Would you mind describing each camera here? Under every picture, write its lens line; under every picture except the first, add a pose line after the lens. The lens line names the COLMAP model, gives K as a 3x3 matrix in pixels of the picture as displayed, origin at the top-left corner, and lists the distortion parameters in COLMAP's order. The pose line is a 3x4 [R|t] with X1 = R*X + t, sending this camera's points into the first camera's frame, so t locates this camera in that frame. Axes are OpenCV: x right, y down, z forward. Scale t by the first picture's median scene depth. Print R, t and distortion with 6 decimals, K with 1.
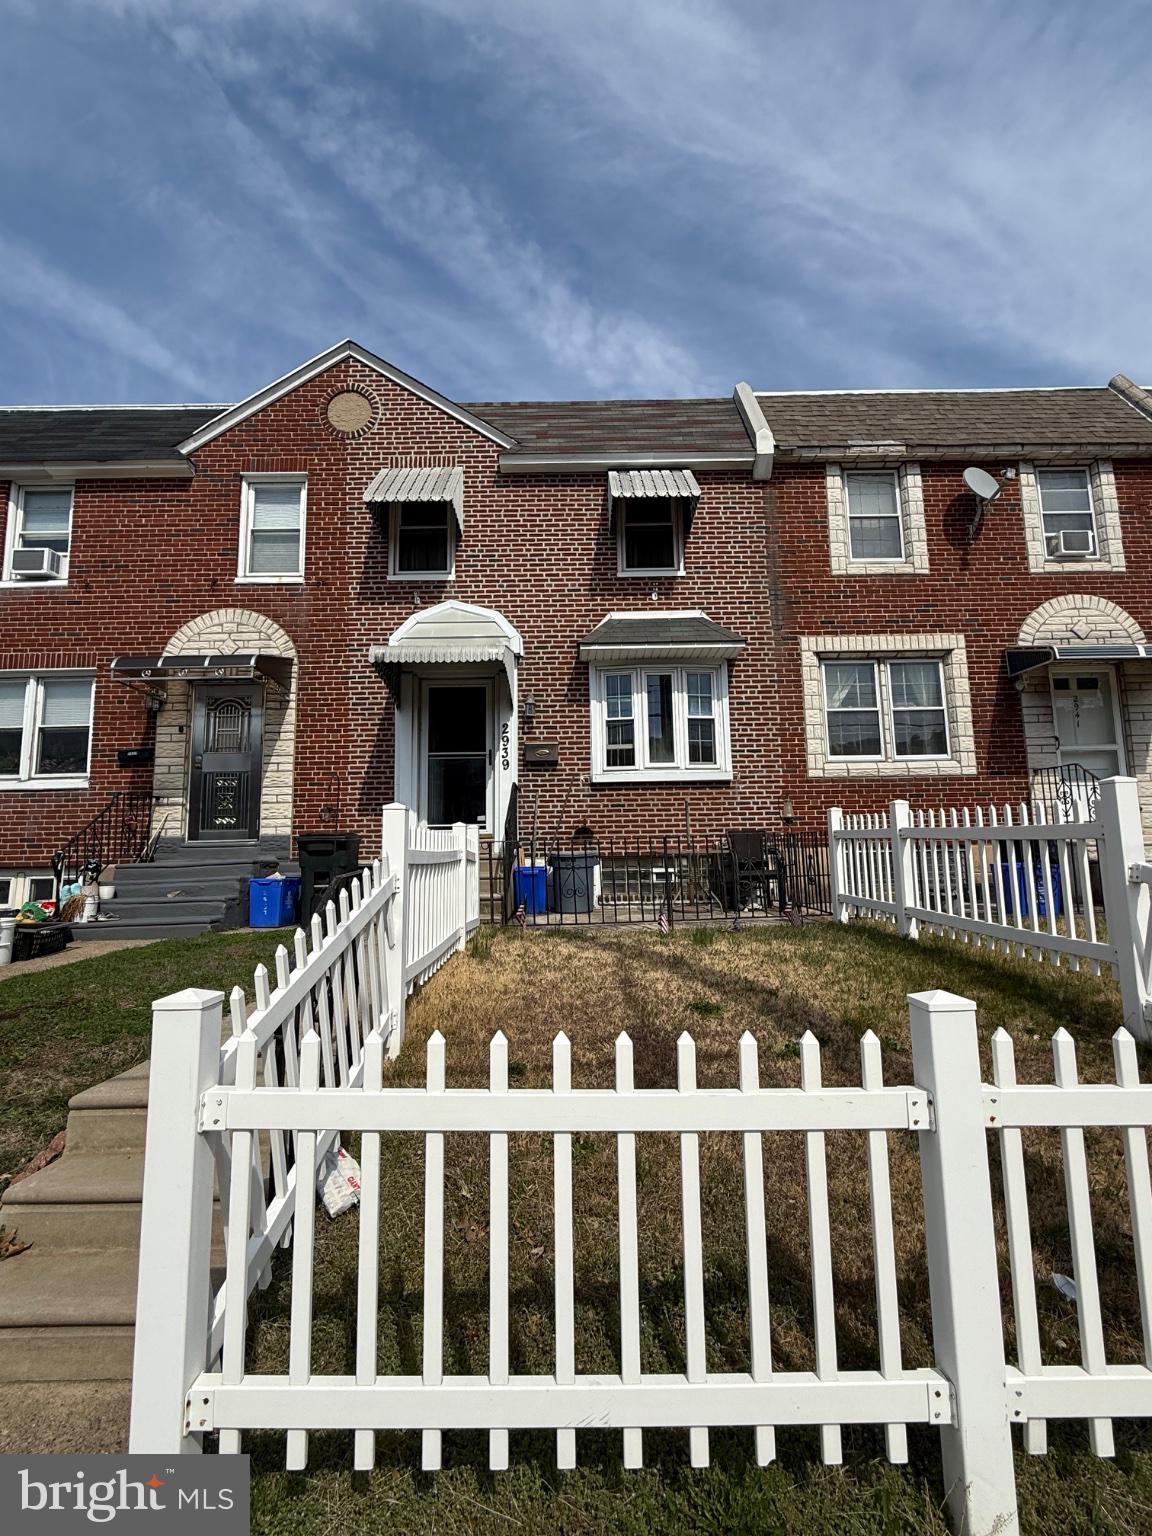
lens RADIAL K [[603.3, 0, 601.5], [0, 603.3, 793.2], [0, 0, 1]] dist [-0.002420, 0.000829]
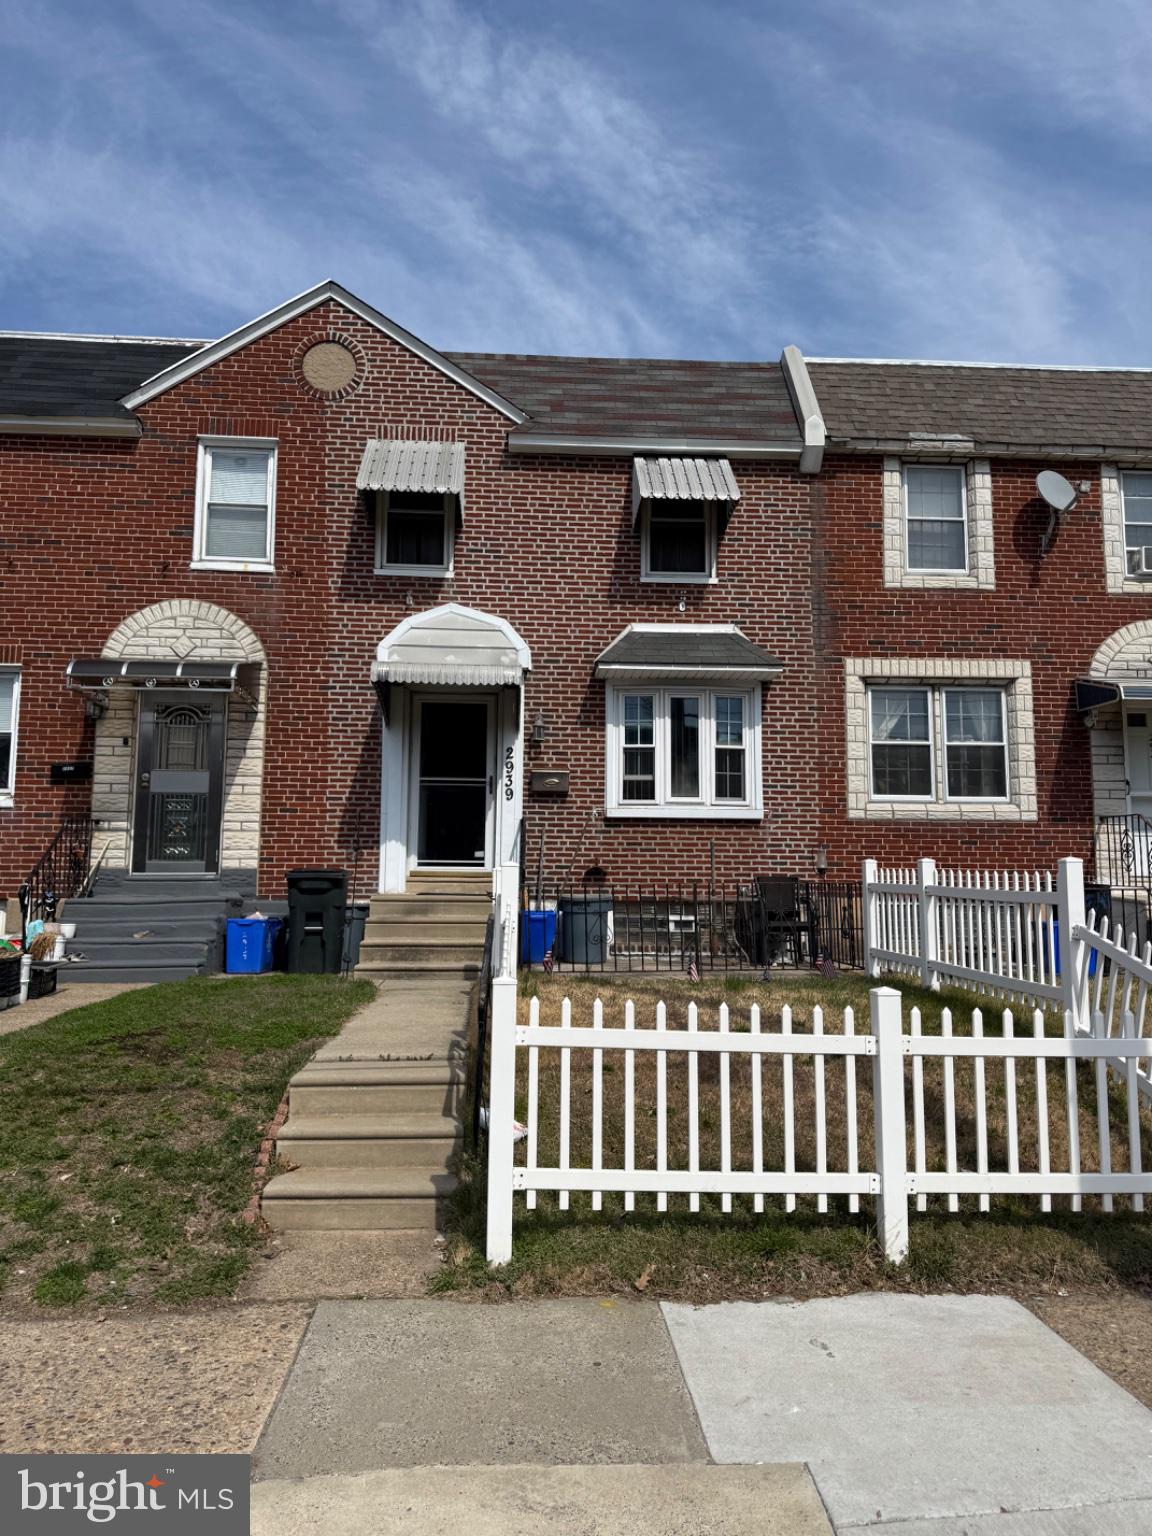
lens RADIAL K [[1097.9, 0, 564.2], [0, 1097.9, 793.9], [0, 0, 1]] dist [0.055380, -0.062755]
pose [[0.998029, 0.029554, 0.055356, -0.163174], [-0.030591, 0.999371, 0.017963, -0.077454], [-0.054790, -0.019621, 0.998305, -0.585751]]
